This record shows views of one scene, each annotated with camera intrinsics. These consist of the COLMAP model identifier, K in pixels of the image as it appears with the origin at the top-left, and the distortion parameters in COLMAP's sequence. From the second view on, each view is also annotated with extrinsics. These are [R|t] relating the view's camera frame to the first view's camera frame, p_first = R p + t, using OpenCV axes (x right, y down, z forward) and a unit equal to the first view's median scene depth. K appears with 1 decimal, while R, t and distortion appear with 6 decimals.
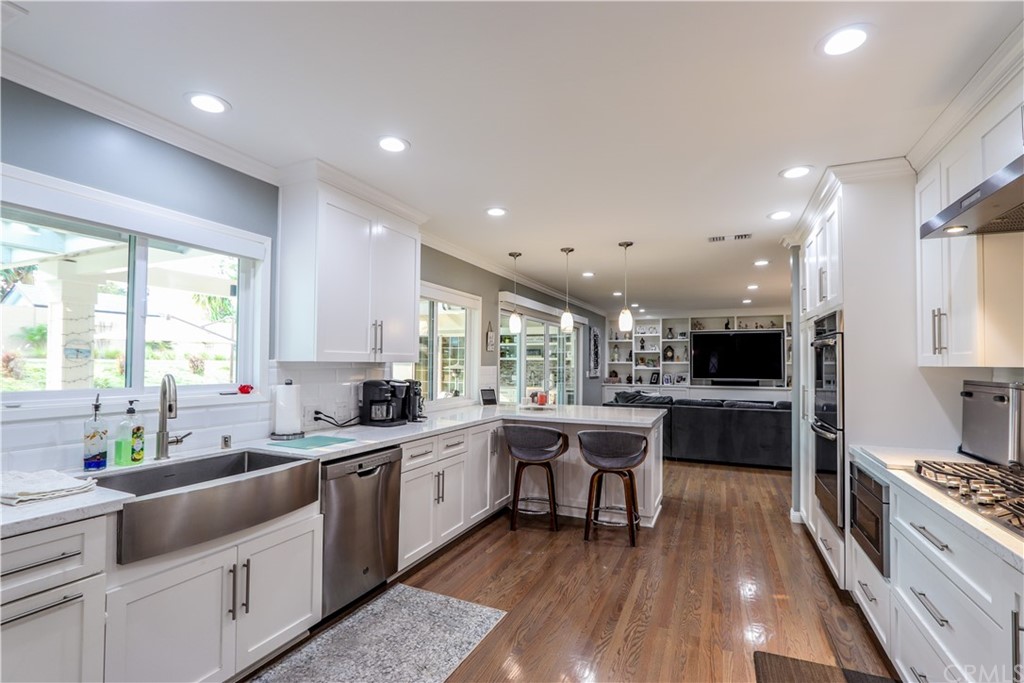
lens RADIAL K [[476.5, 0, 512.0], [0, 476.5, 341.5], [0, 0, 1]] dist [-0.003204, -0.000334]
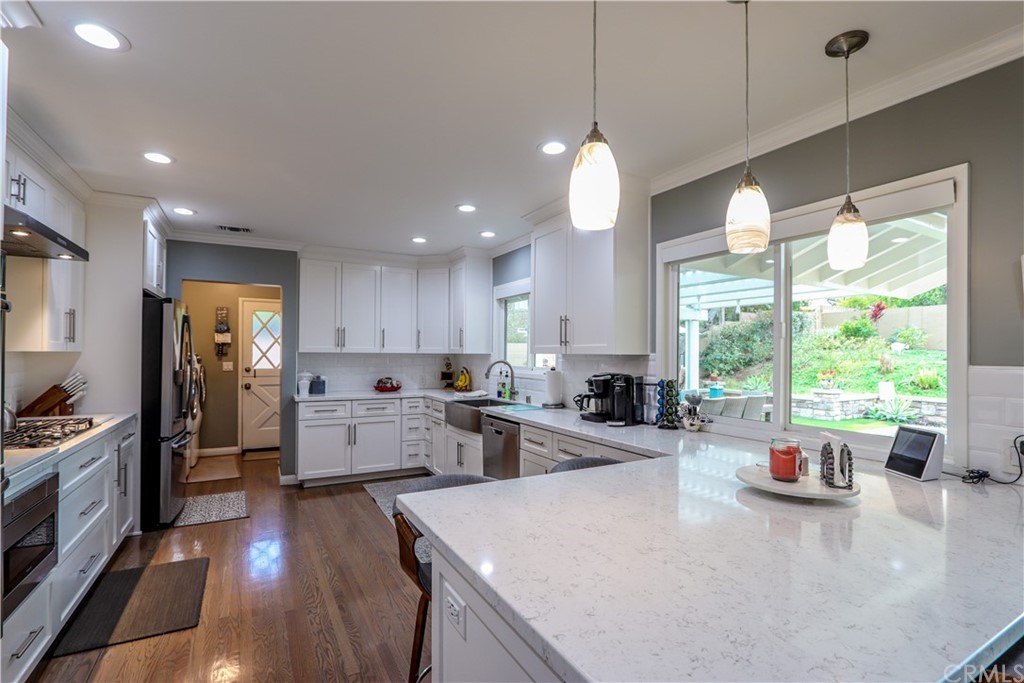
lens RADIAL K [[476.5, 0, 512.0], [0, 476.5, 341.5], [0, 0, 1]] dist [-0.003204, -0.000334]
pose [[-0.607478, -0.030407, -0.793755, 0.718423], [0.026785, 0.997915, -0.058727, 0.081295], [0.793885, -0.056936, -0.605396, 1.702415]]
